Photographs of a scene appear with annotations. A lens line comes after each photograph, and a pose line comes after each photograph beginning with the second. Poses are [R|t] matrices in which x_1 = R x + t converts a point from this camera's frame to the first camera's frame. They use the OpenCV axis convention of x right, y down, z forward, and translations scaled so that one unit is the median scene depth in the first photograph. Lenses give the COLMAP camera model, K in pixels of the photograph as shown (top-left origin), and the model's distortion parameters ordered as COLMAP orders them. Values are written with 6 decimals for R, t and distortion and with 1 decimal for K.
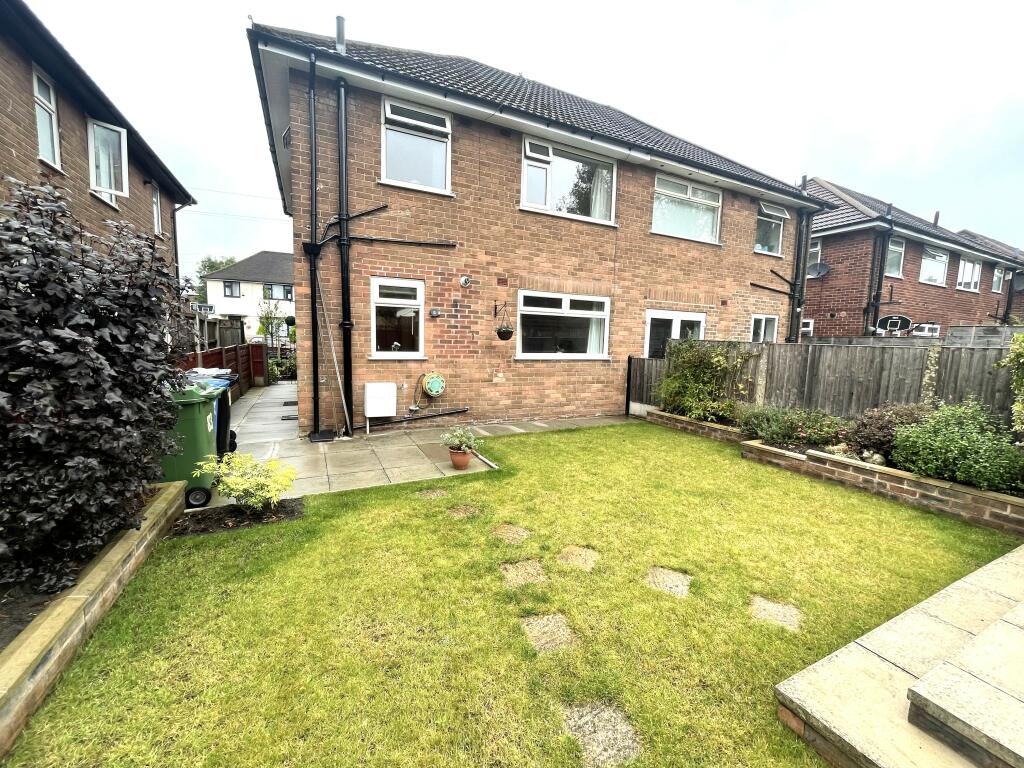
lens RADIAL K [[417.0, 0, 513.4], [0, 417.0, 378.6], [0, 0, 1]] dist [-0.001528, -0.001026]
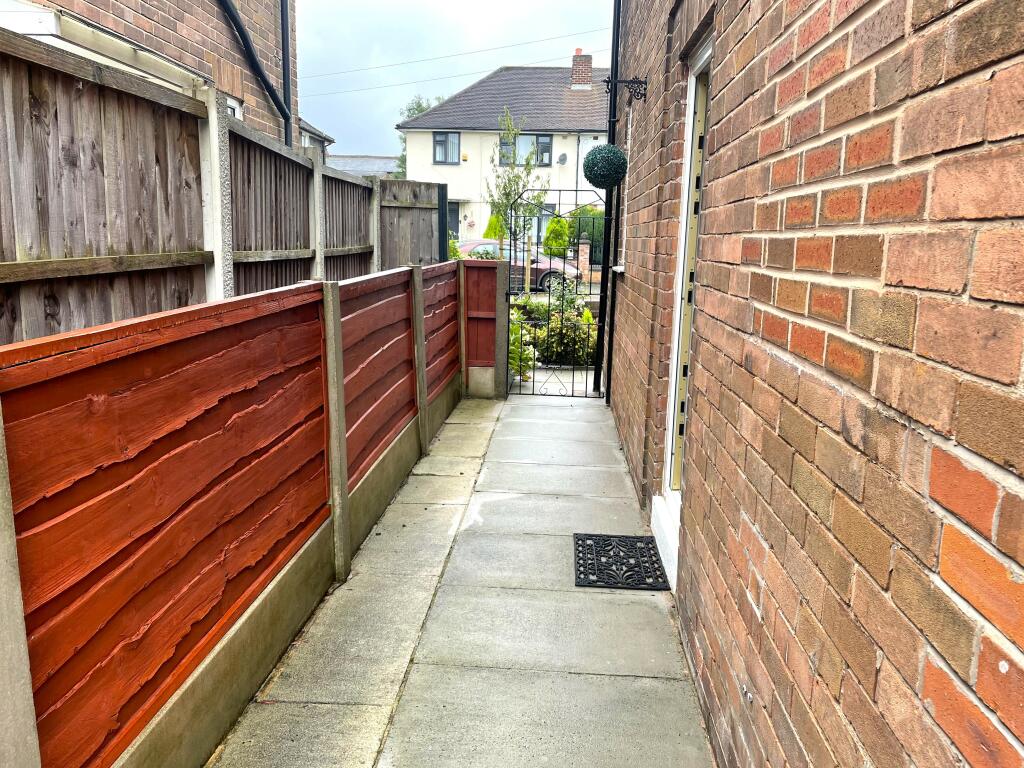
lens RADIAL K [[805.7, 0, 509.8], [0, 805.7, 383.8], [0, 0, 1]] dist [0.059788, -0.053746]
pose [[0.868367, 0.085490, -0.488497, -0.194052], [-0.051354, 0.995235, 0.082884, -0.028032], [0.493256, -0.046887, 0.868620, 0.317988]]
